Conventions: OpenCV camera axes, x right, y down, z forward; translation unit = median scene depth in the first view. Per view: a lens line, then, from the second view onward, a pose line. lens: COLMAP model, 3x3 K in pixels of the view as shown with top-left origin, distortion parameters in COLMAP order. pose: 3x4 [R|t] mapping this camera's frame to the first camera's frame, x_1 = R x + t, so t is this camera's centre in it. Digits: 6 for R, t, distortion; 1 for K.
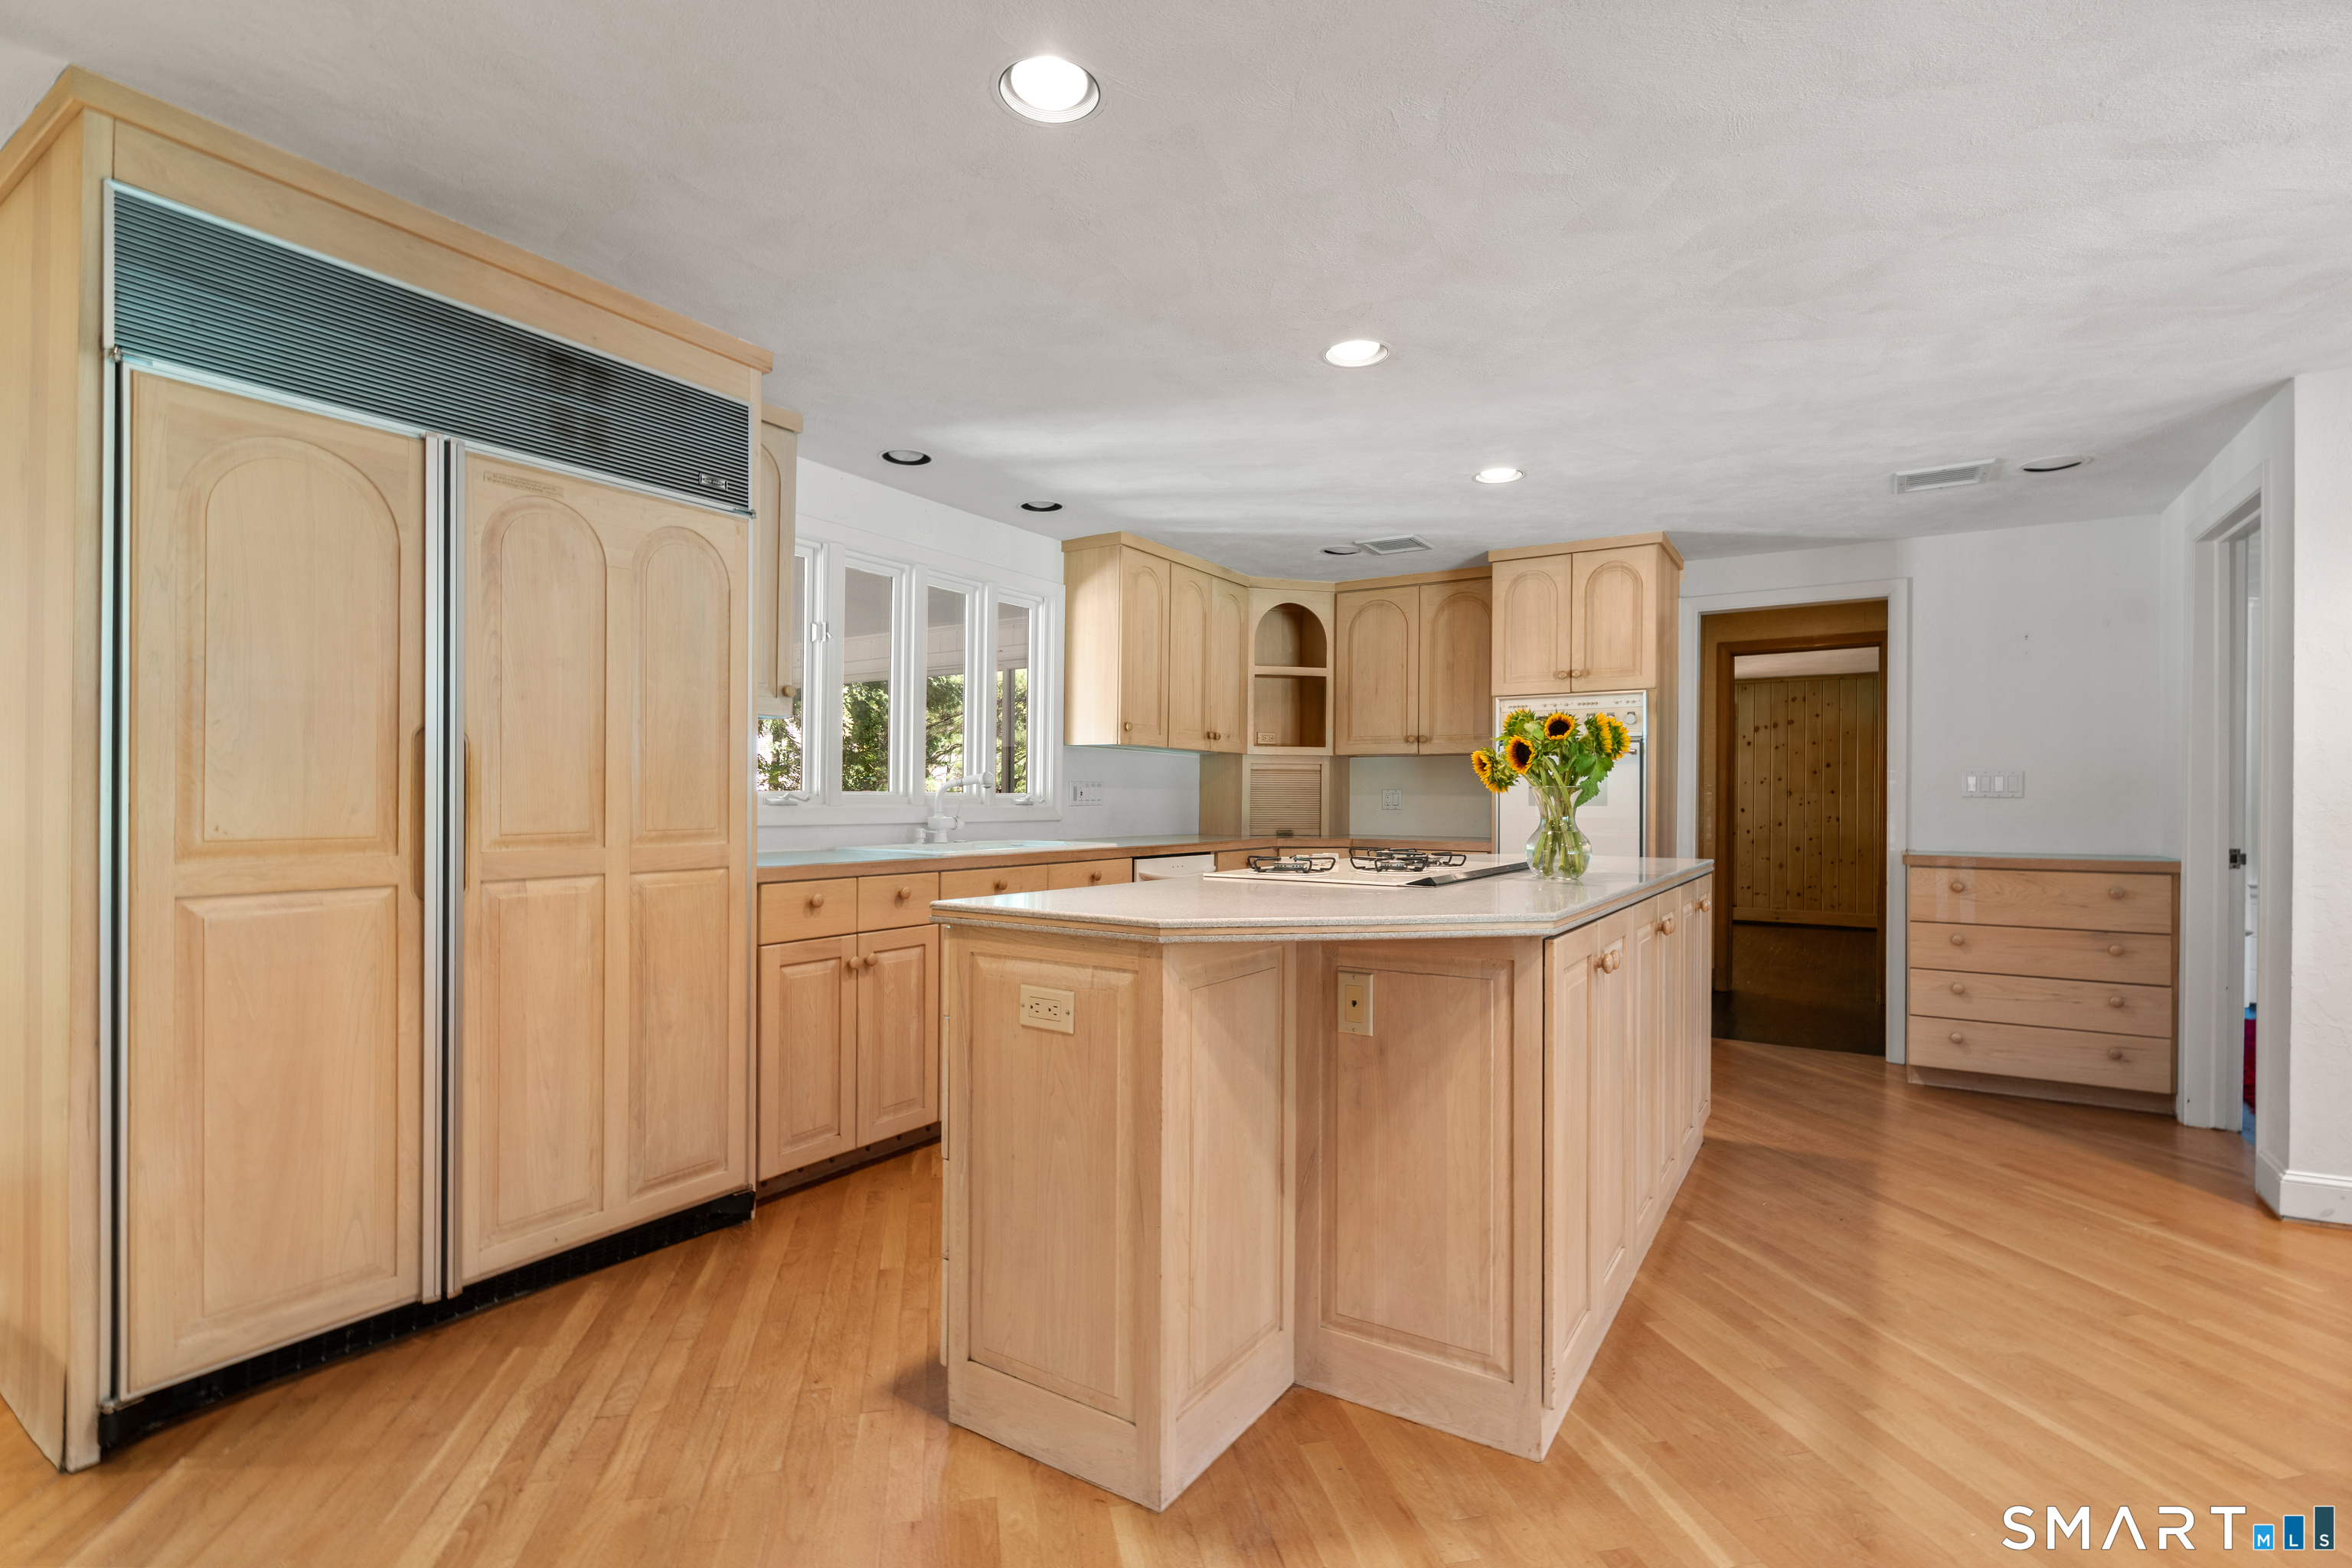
lens RADIAL K [[1077.0, 0, 1180.8], [0, 1077.0, 790.7], [0, 0, 1]] dist [0.002250, 0.000953]
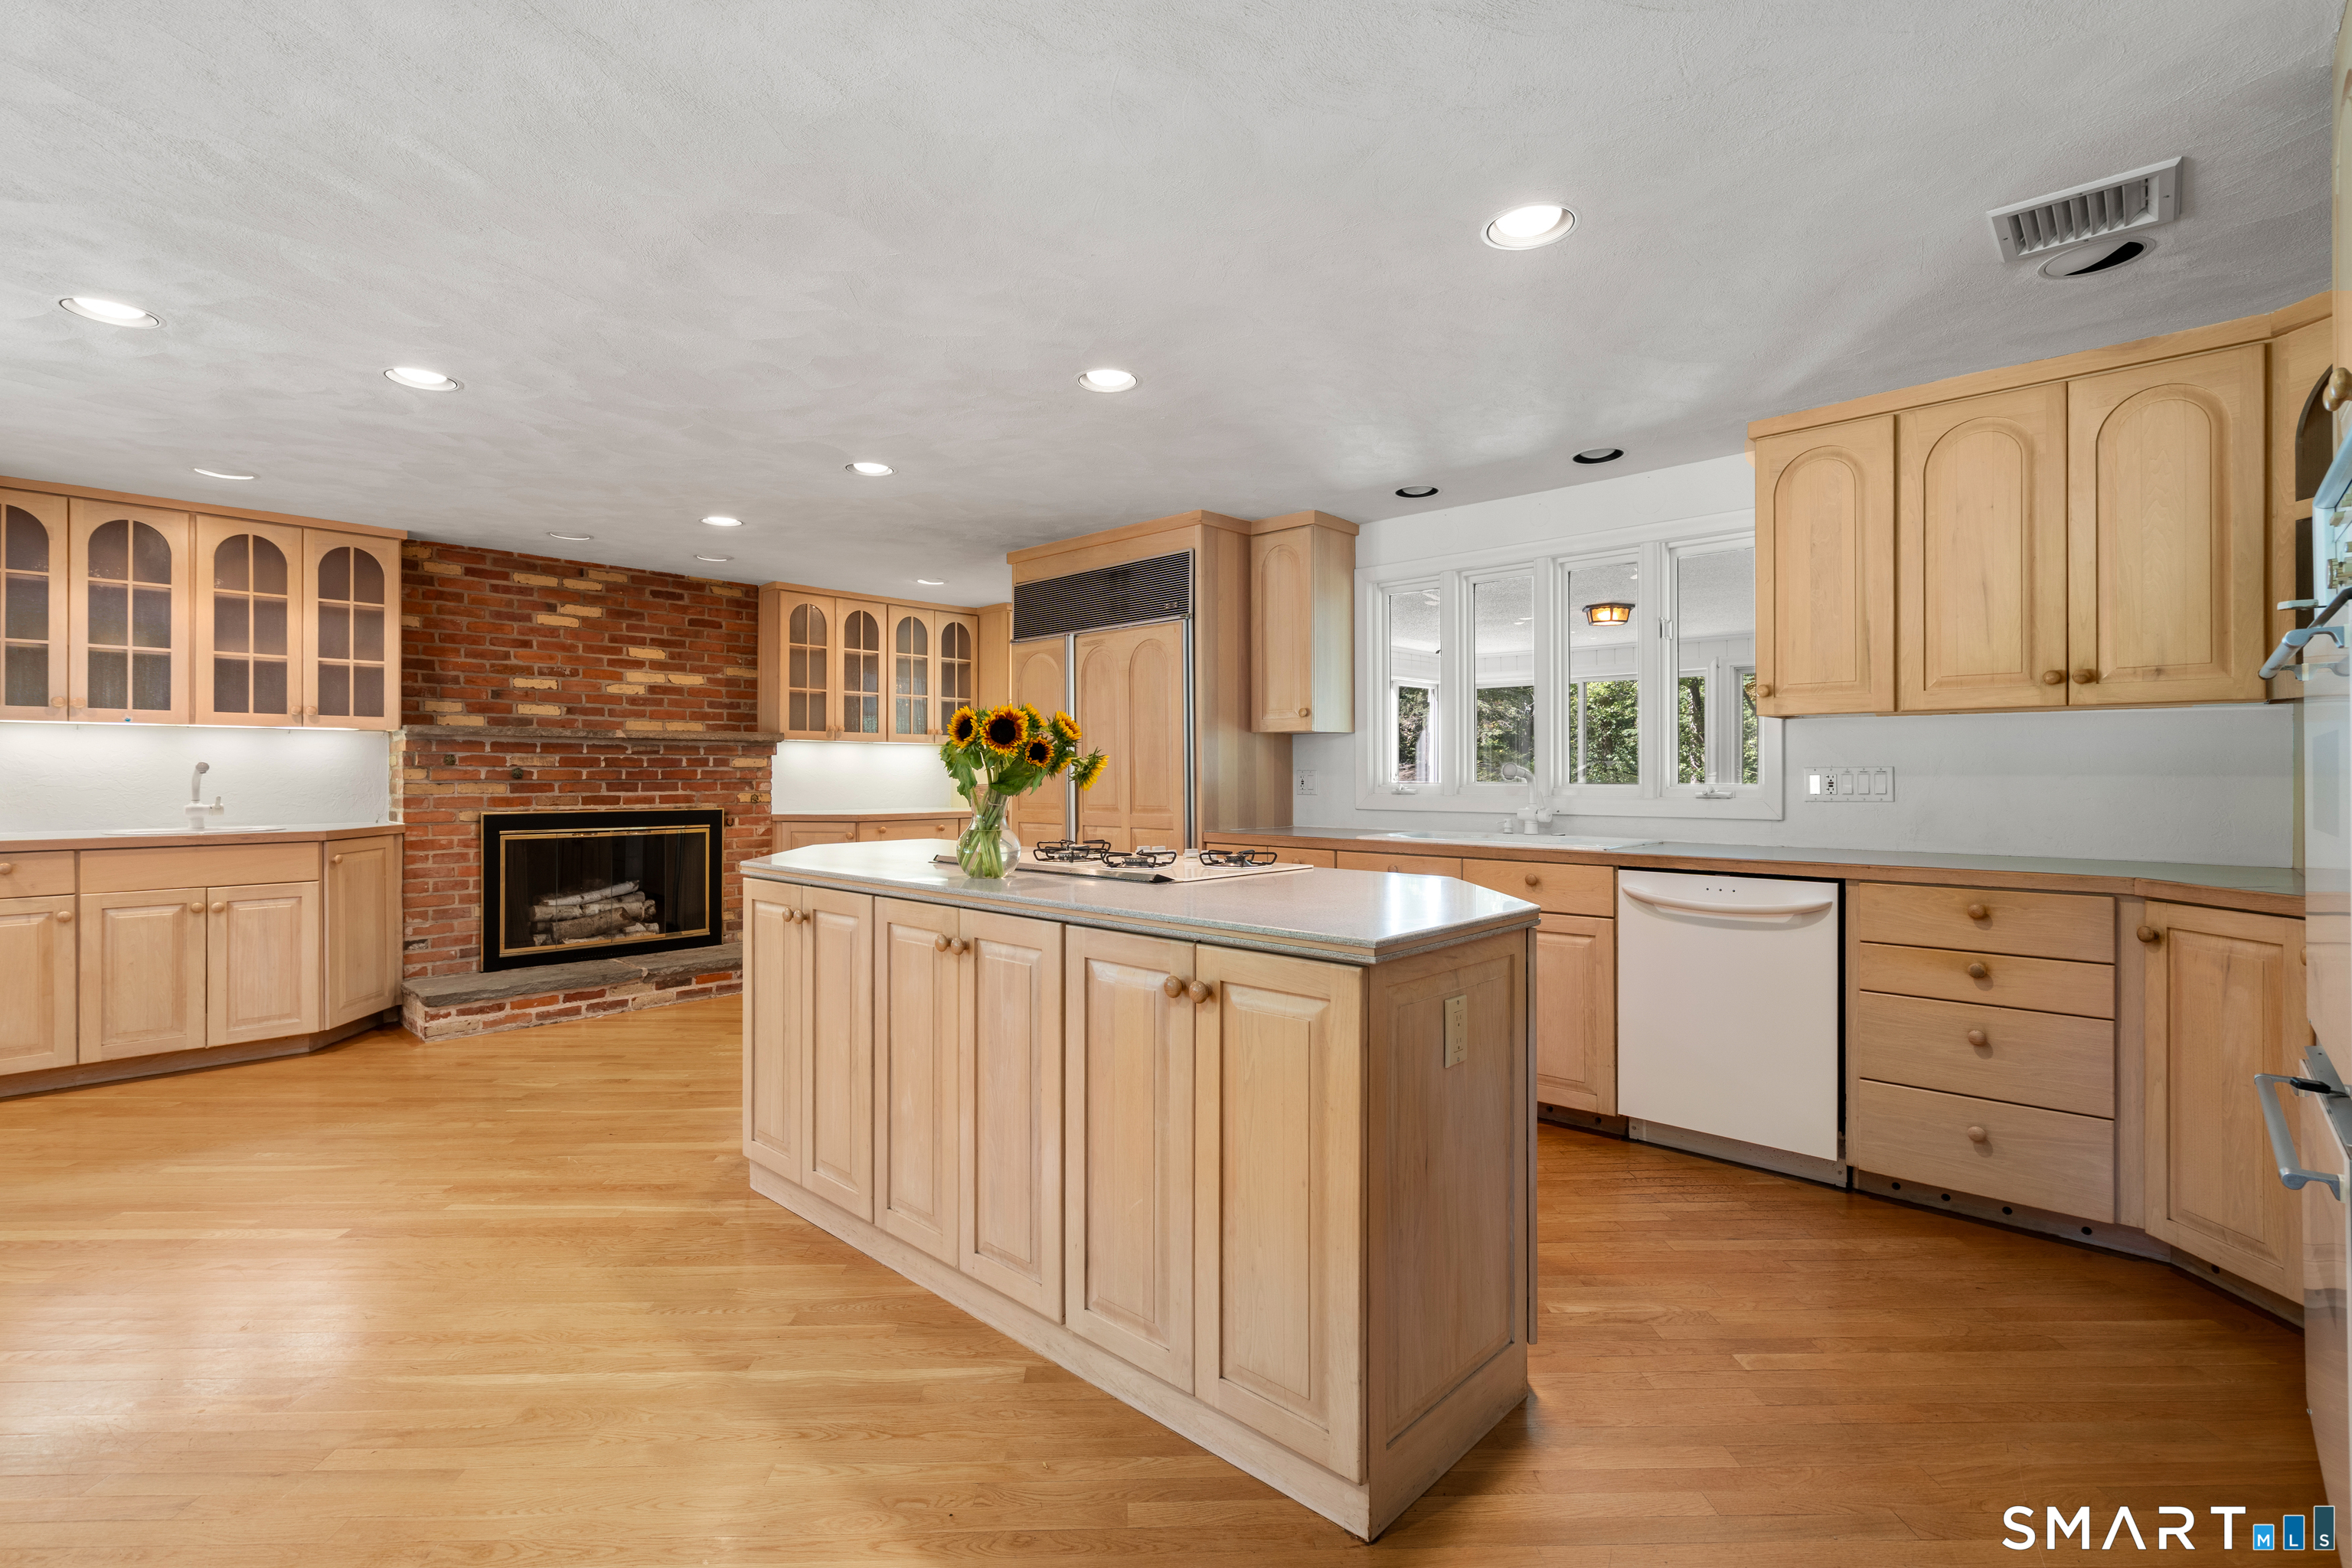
lens RADIAL K [[1077.0, 0, 1182.6], [0, 1077.0, 780.4], [0, 0, 1]] dist [0.002250, 0.000953]
pose [[-0.176996, -0.000265, -0.984211, 1.283387], [0.007333, 0.999972, -0.001588, -0.004259], [0.984184, -0.007498, -0.176989, 1.348841]]
